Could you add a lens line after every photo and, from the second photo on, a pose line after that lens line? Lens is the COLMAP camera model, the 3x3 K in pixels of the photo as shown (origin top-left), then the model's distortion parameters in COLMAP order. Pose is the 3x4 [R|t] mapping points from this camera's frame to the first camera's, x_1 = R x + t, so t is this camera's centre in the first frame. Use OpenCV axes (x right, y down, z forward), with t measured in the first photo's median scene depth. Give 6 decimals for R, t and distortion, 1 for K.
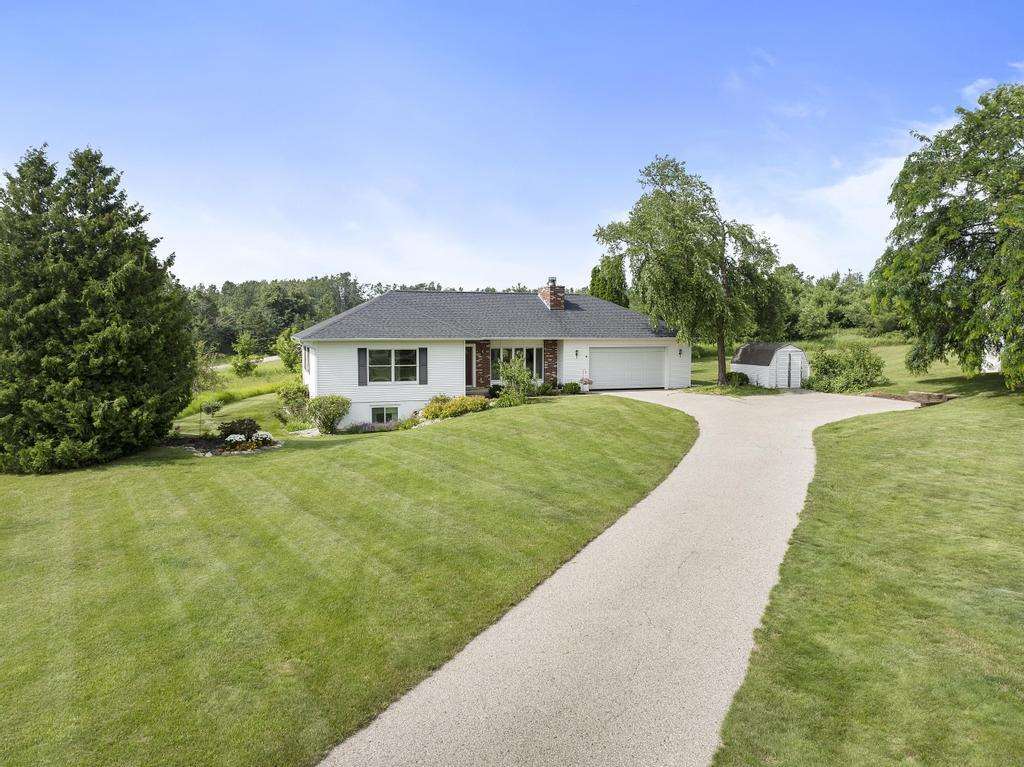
lens RADIAL K [[724.5, 0, 505.7], [0, 724.5, 391.4], [0, 0, 1]] dist [-0.028174, -0.006321]
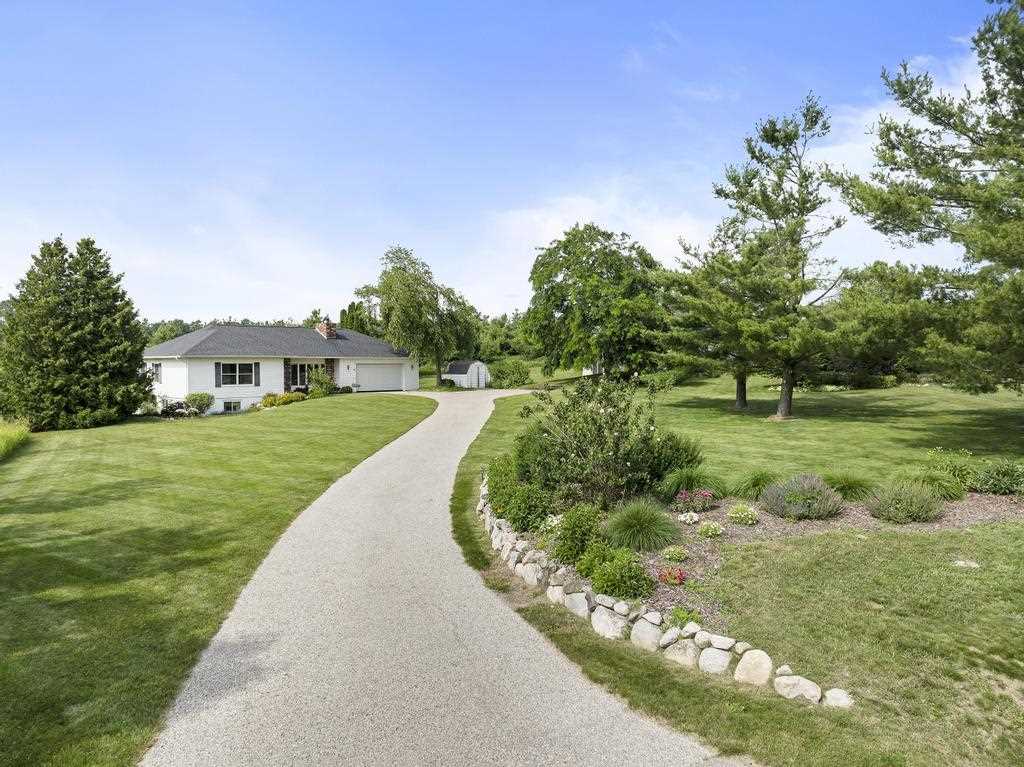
lens RADIAL K [[724.5, 0, 505.7], [0, 724.5, 391.4], [0, 0, 1]] dist [-0.028174, -0.006321]
pose [[0.911061, -0.019231, 0.411824, -0.251801], [0.038151, 0.998558, -0.037771, 0.075317], [-0.410504, 0.050123, 0.910480, -0.576175]]
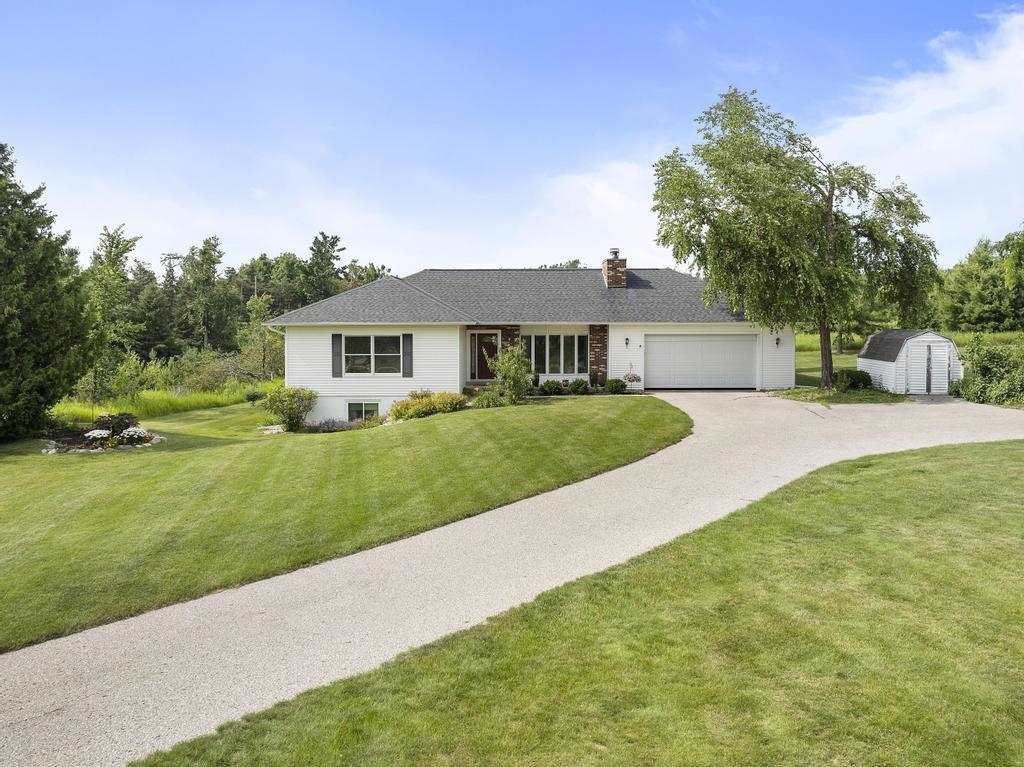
lens RADIAL K [[743.2, 0, 491.8], [0, 743.2, 350.4], [0, 0, 1]] dist [-0.029755, 0.001339]
pose [[0.942711, 0.011707, -0.333404, 0.254893], [-0.025561, 0.998981, -0.037194, -0.010569], [0.332629, 0.043586, 0.942050, 0.205190]]
